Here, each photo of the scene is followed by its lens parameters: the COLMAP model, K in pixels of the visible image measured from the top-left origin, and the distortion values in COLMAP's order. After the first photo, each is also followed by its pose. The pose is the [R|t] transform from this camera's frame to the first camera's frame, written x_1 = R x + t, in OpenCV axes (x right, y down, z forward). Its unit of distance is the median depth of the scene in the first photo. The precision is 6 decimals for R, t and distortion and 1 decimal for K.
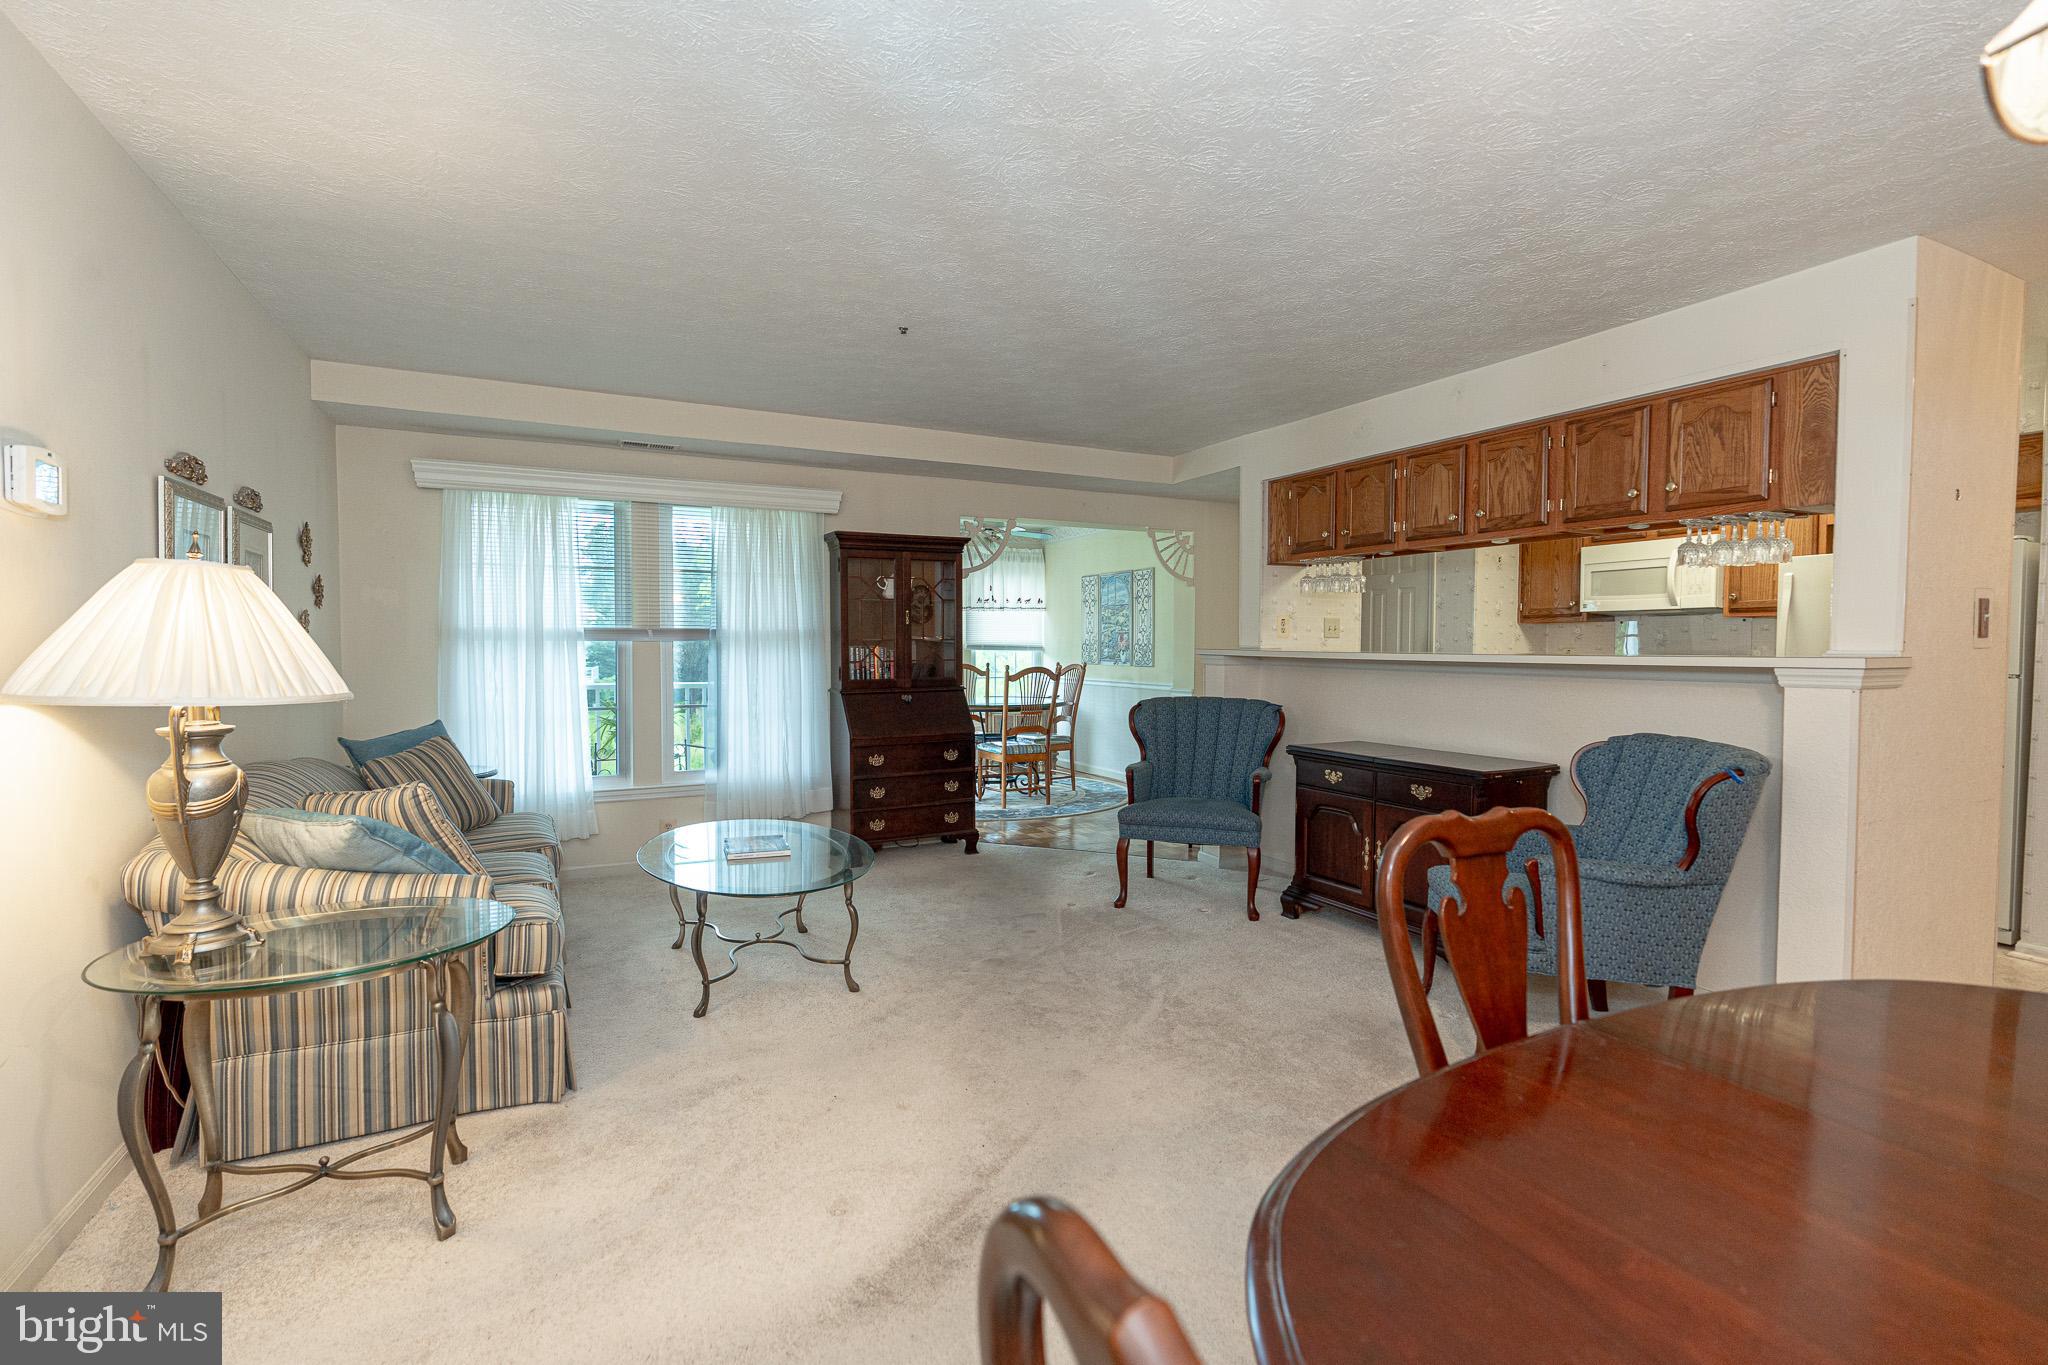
lens RADIAL K [[936.1, 0, 1022.8], [0, 936.1, 673.9], [0, 0, 1]] dist [-0.004958, 0.002603]
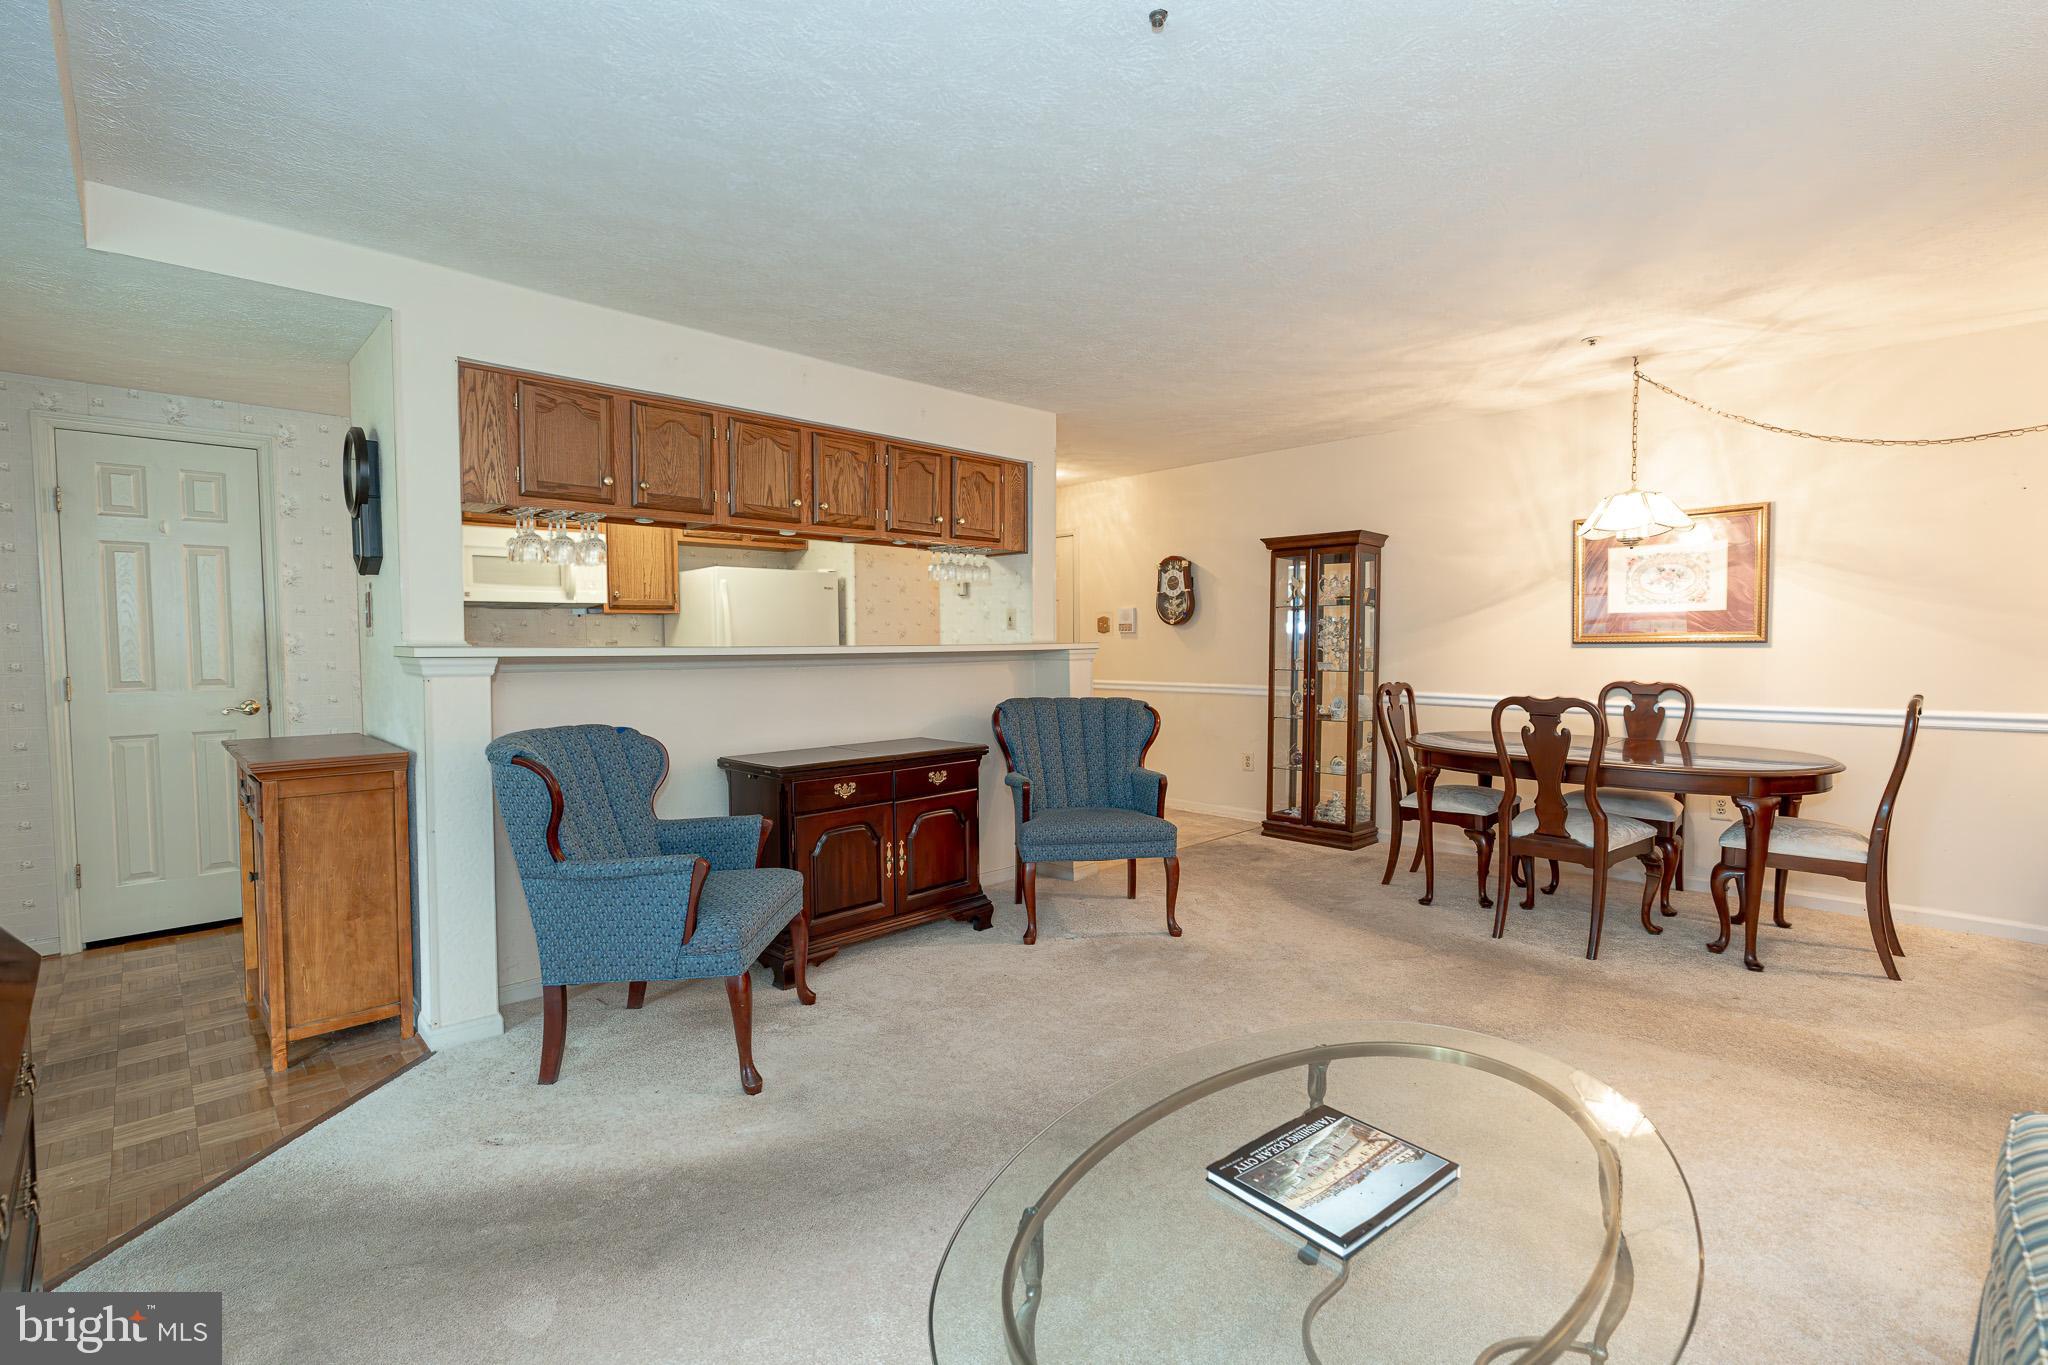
lens RADIAL K [[936.1, 0, 1039.5], [0, 936.1, 672.7], [0, 0, 1]] dist [-0.004958, 0.002603]
pose [[-0.318566, -0.035322, 0.947242, -0.522694], [0.035172, 0.998177, 0.049050, -0.033146], [-0.947248, 0.048942, -0.316743, 1.068257]]
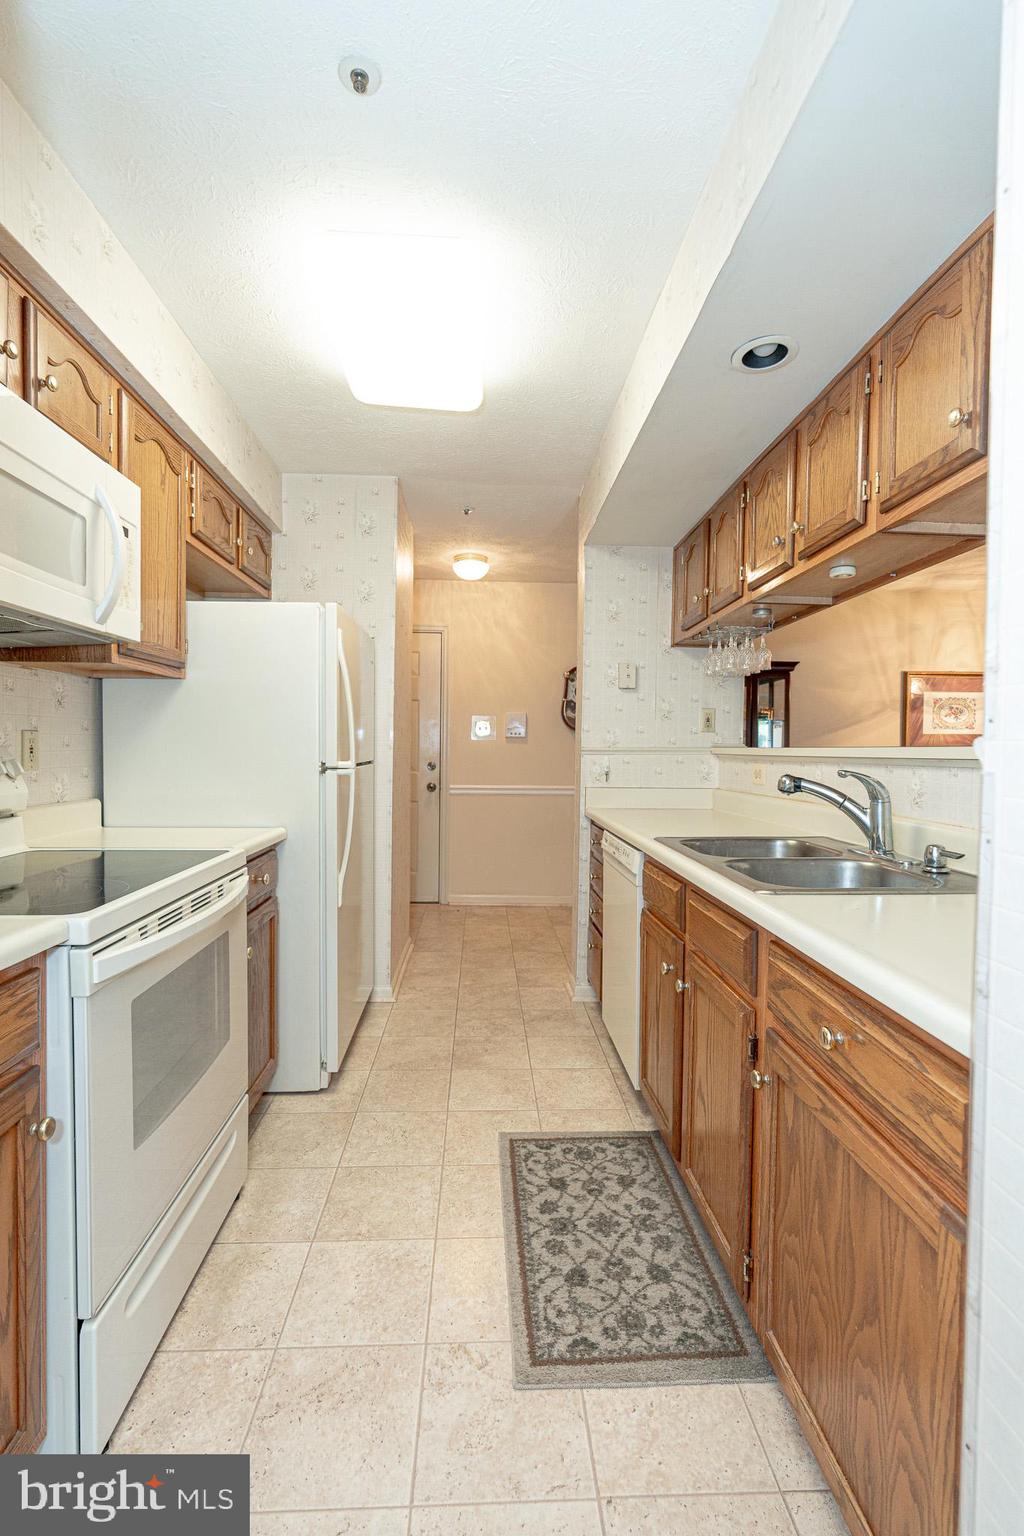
lens RADIAL K [[702.1, 0, 524.5], [0, 702.1, 769.0], [0, 0, 1]] dist [-0.004958, 0.002603]
pose [[-0.918450, -0.027716, 0.394565, 0.508205], [-0.004451, 0.998203, 0.059758, -0.035217], [-0.395513, 0.053129, -0.916923, 1.547585]]
